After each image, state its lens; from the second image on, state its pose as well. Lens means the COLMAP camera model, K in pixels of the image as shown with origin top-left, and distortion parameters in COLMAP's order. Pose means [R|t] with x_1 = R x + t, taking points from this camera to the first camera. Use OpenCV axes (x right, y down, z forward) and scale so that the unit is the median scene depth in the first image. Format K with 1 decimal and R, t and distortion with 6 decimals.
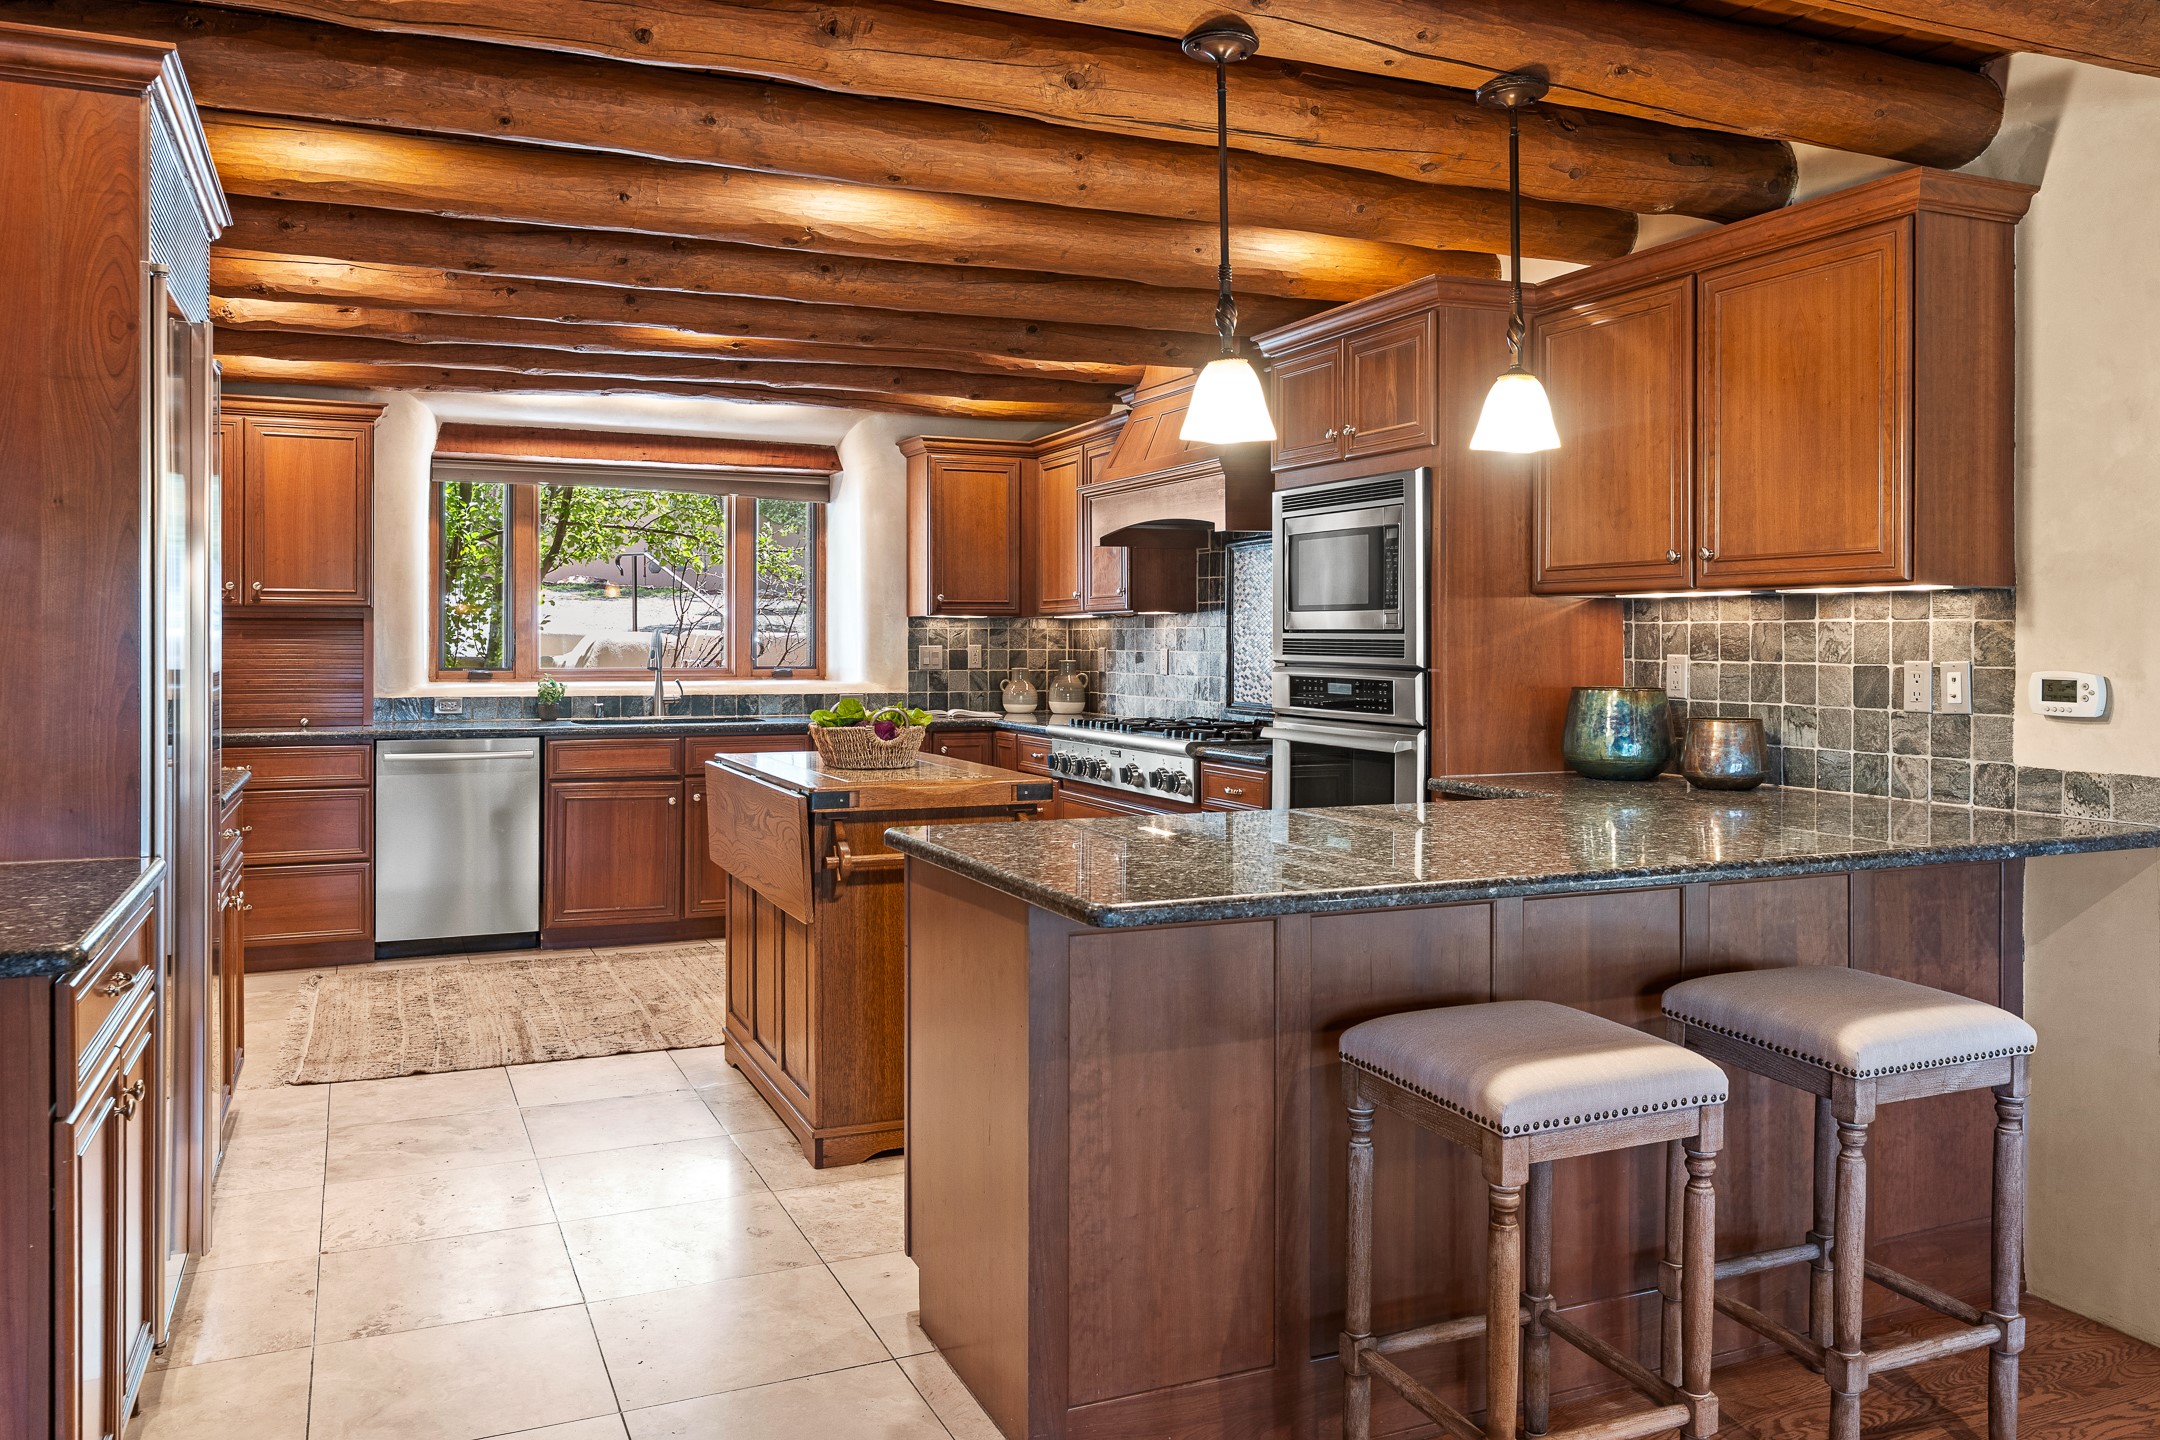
lens RADIAL K [[1611.5, 0, 1111.7], [0, 1611.5, 648.9], [0, 0, 1]] dist [0.005795, 0.001972]
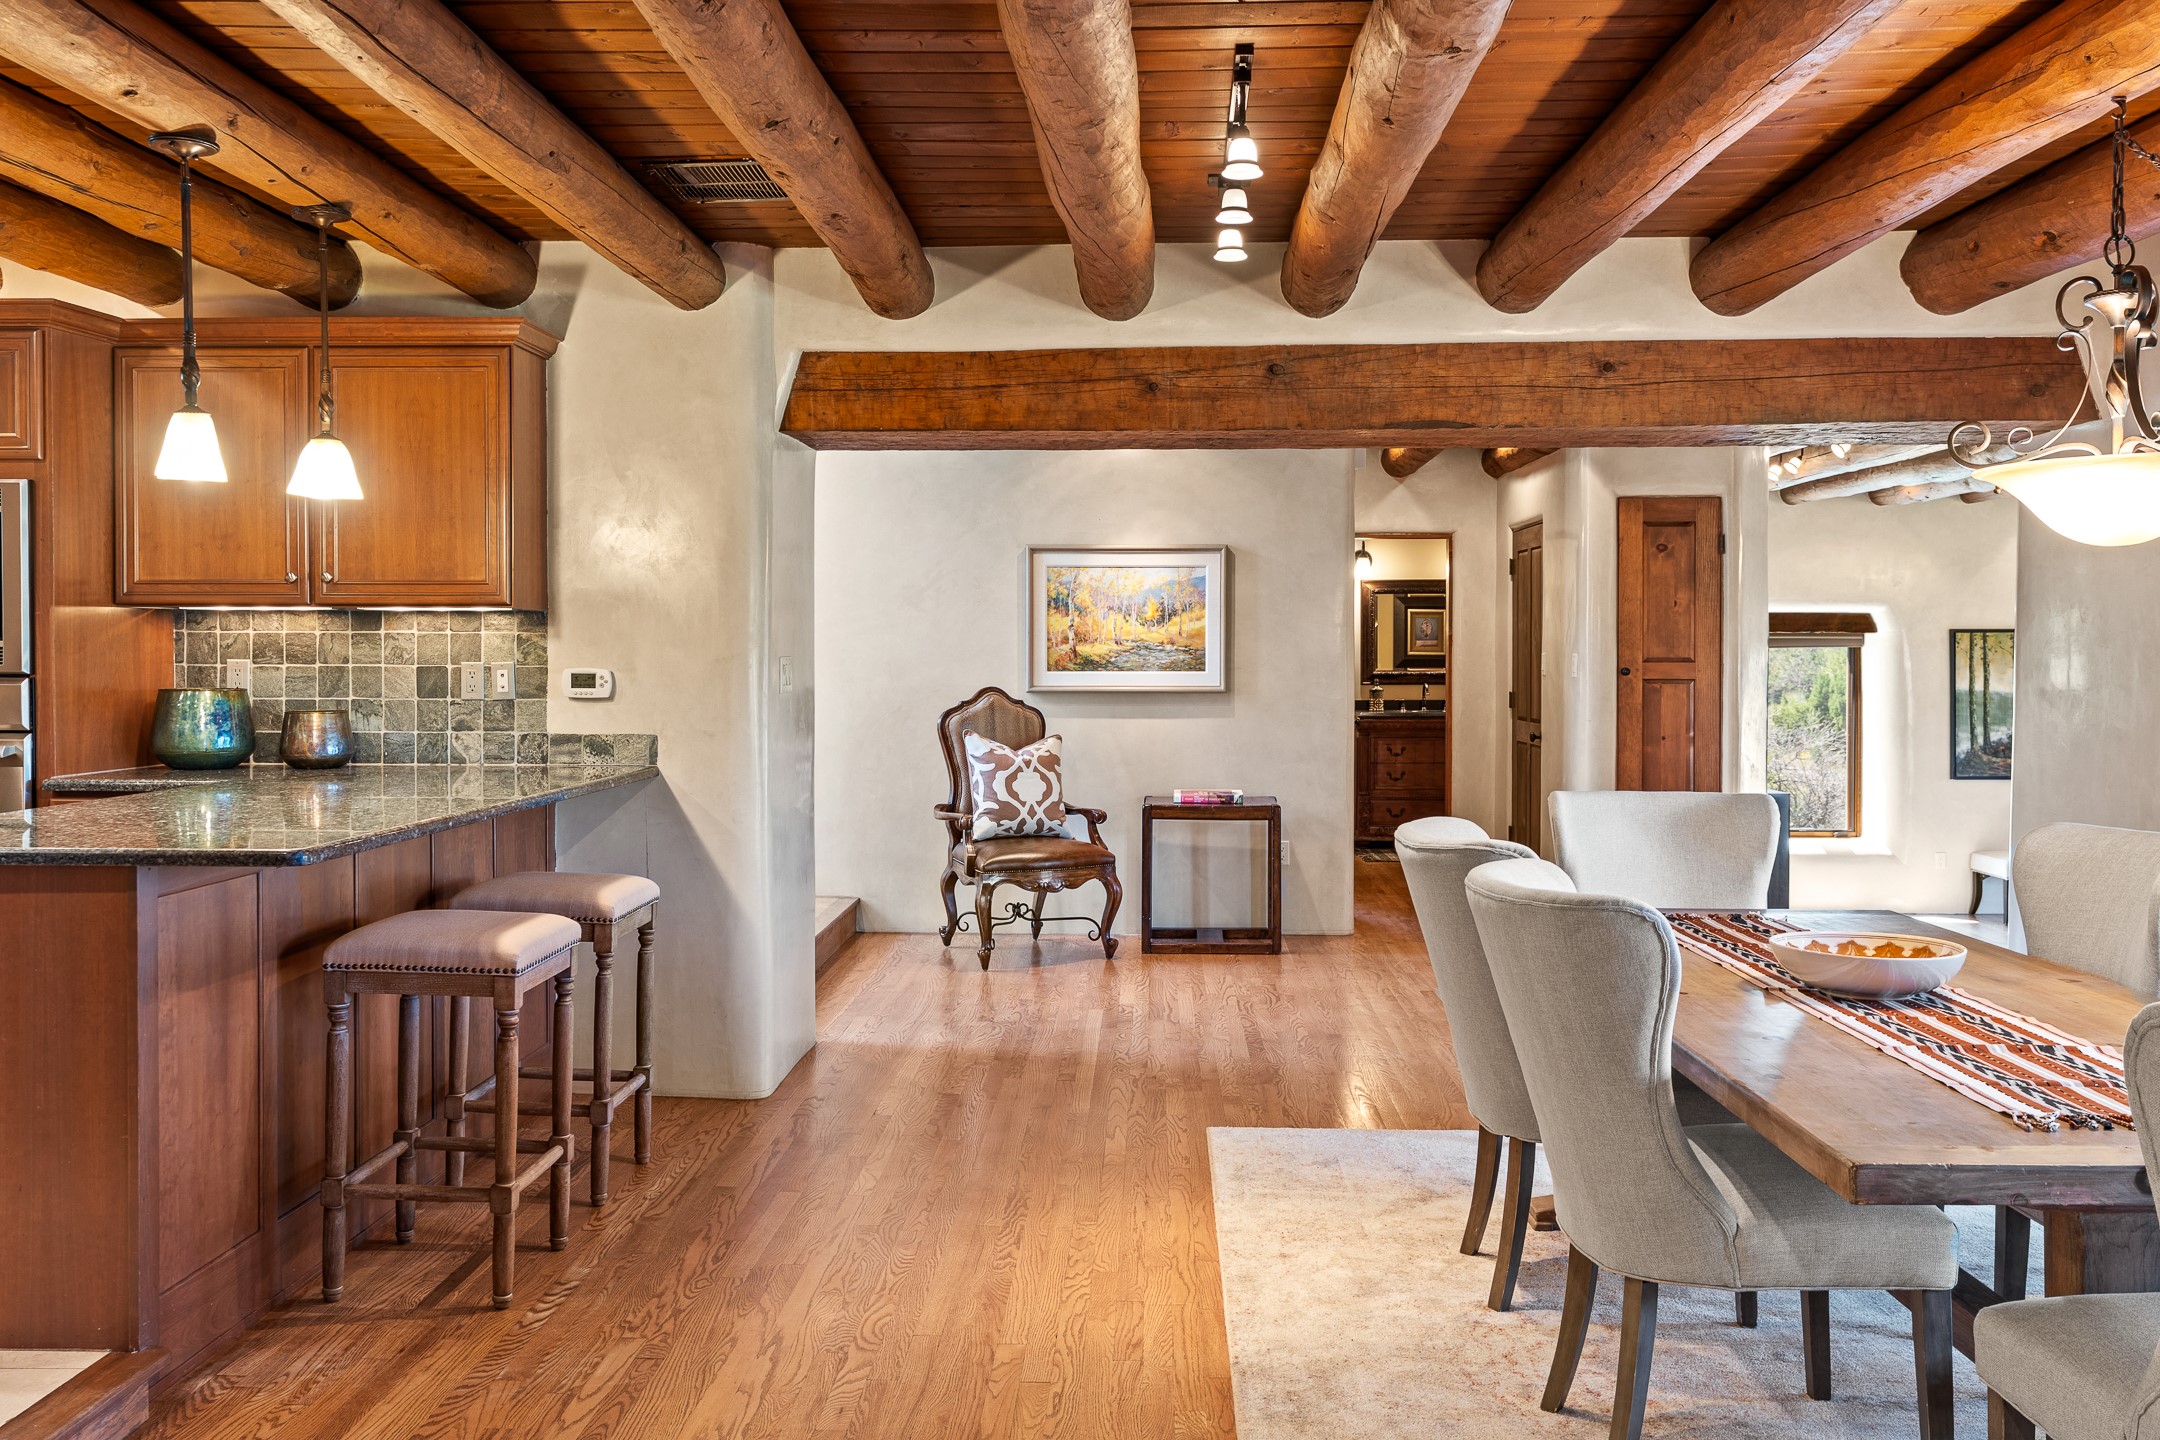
lens RADIAL K [[1776.5, 0, 1079.0], [0, 1776.5, 673.8], [0, 0, 1]] dist [0.012324, 0.006130]
pose [[0.448300, -0.014758, 0.893762, -0.566911], [0.005752, 0.999891, 0.013625, -0.000120], [-0.893865, -0.000968, 0.448335, -0.122322]]
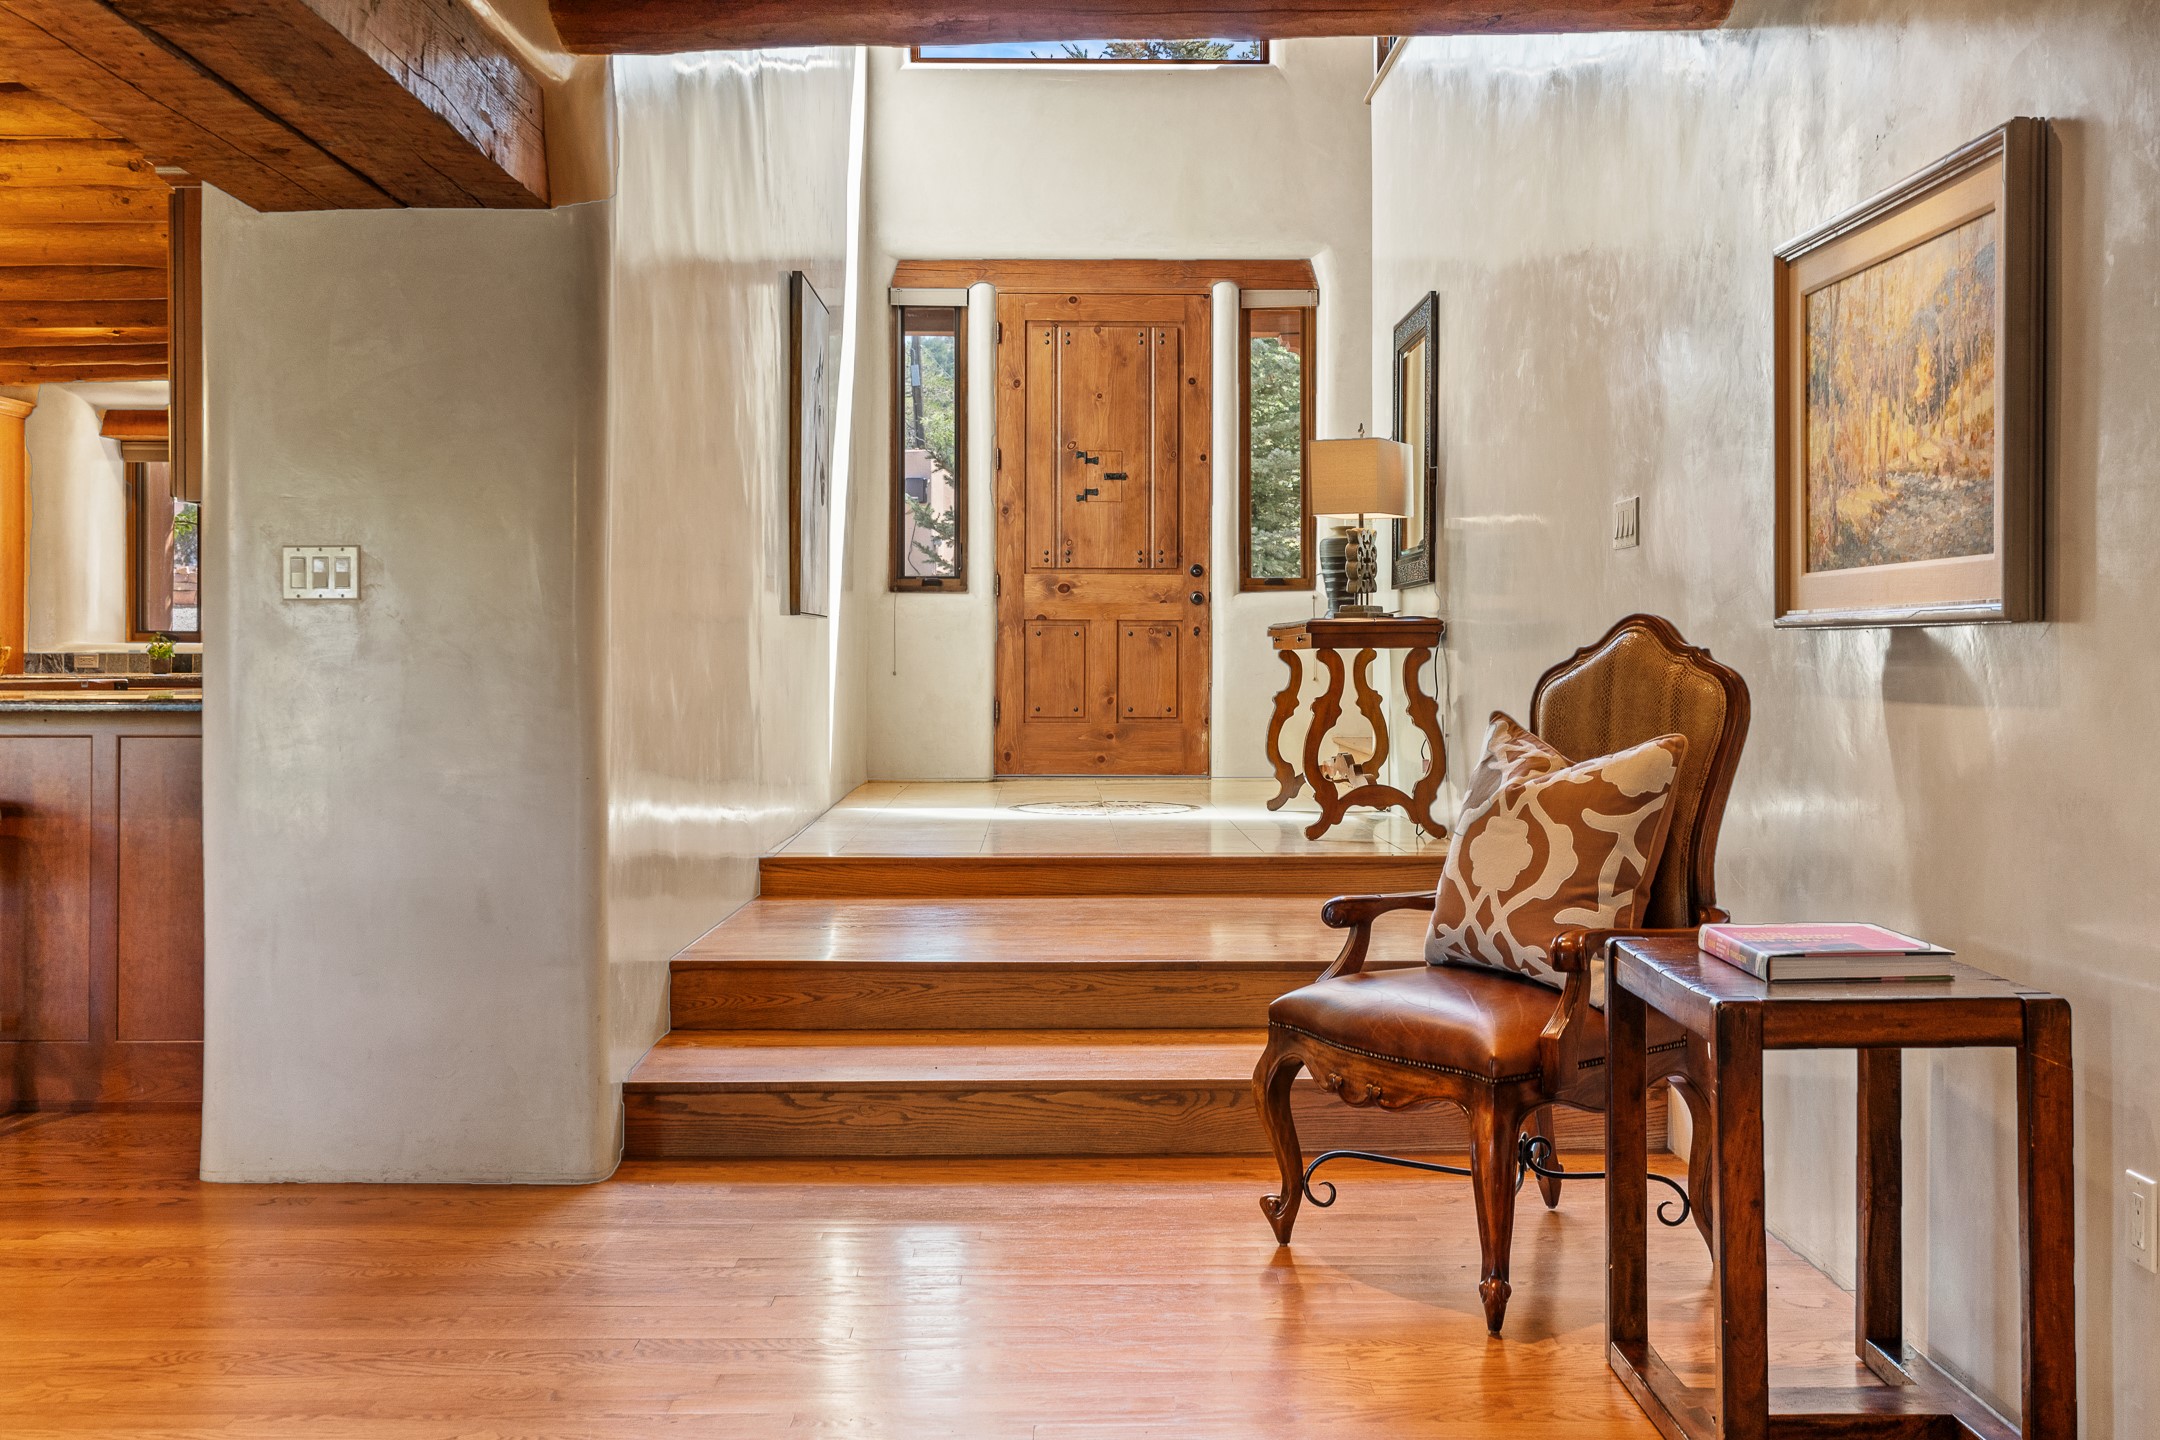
lens RADIAL K [[2141.5, 0, 1117.3], [0, 2141.5, 653.5], [0, 0, 1]] dist [0.004670, 0.000000]
pose [[0.916121, -0.003253, -0.400889, 1.486151], [0.000732, 0.999979, -0.006441, 0.071004], [0.400901, 0.005607, 0.916104, -0.148090]]
